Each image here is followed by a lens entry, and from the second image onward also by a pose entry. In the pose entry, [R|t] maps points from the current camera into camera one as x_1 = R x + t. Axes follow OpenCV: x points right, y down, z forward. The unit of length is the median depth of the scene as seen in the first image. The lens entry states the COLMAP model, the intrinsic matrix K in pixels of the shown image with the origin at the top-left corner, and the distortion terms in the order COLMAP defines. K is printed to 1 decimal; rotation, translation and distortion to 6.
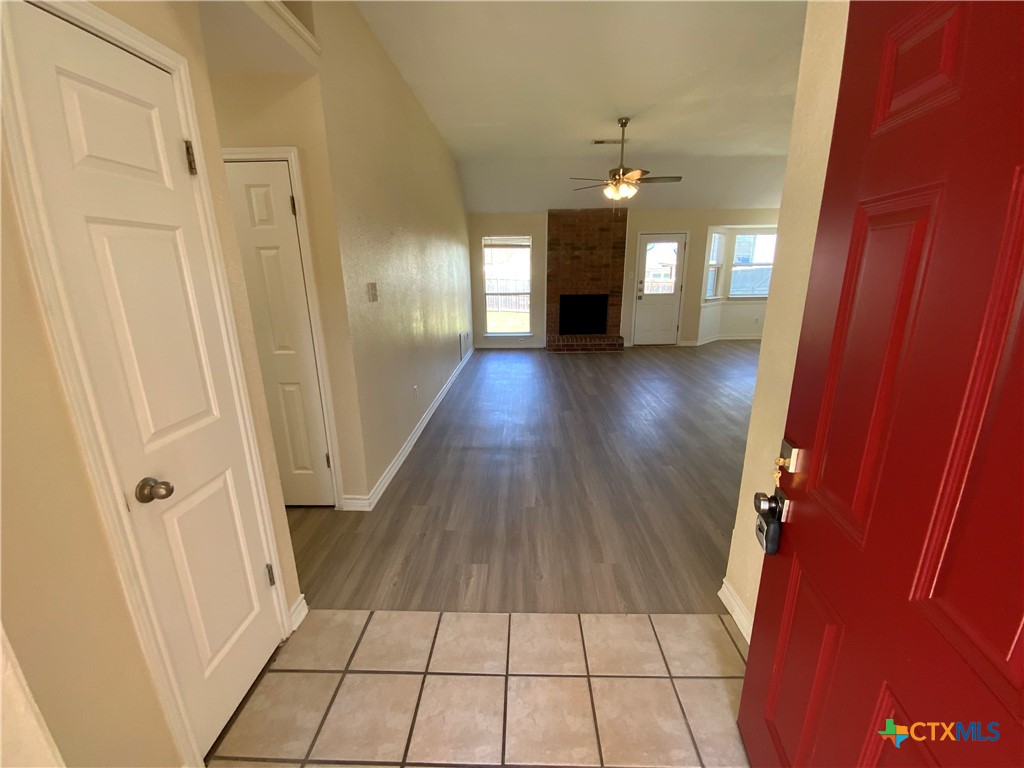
lens RADIAL K [[428.6, 0, 513.7], [0, 428.6, 385.8], [0, 0, 1]] dist [0.003249, -0.012080]
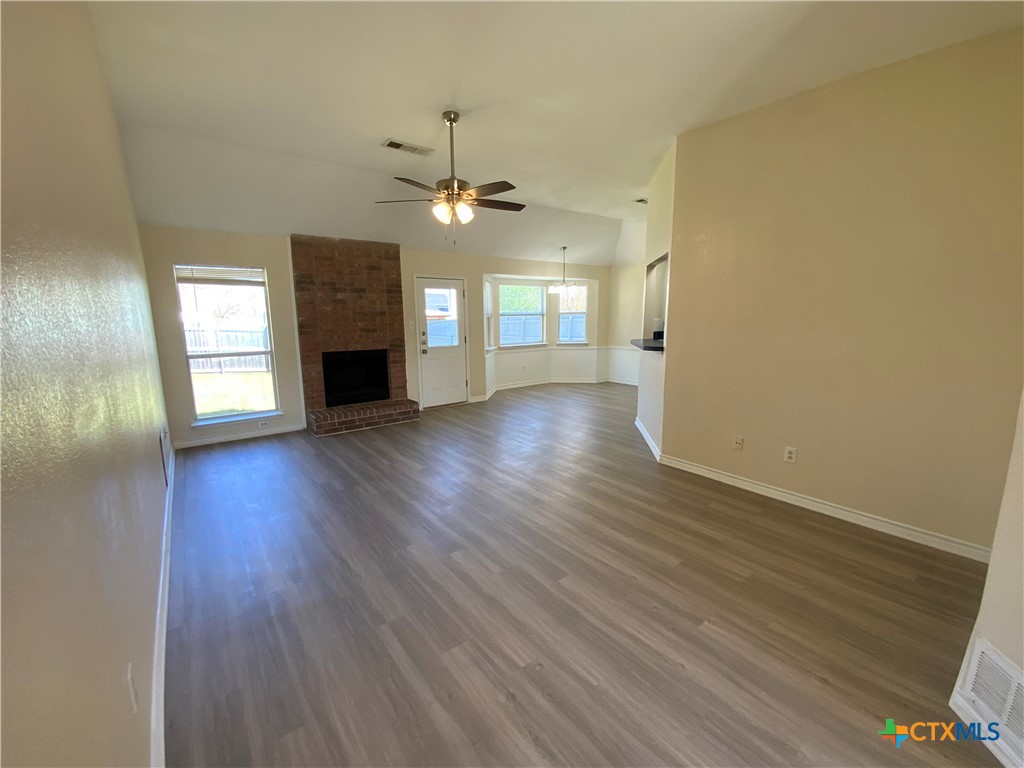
lens RADIAL K [[428.6, 0, 532.5], [0, 428.6, 384.1], [0, 0, 1]] dist [0.003249, -0.012080]
pose [[0.767782, -0.091631, 0.634125, -0.079445], [0.162198, 0.985279, -0.054012, -0.066414], [-0.619840, 0.144324, 0.771342, 0.246107]]
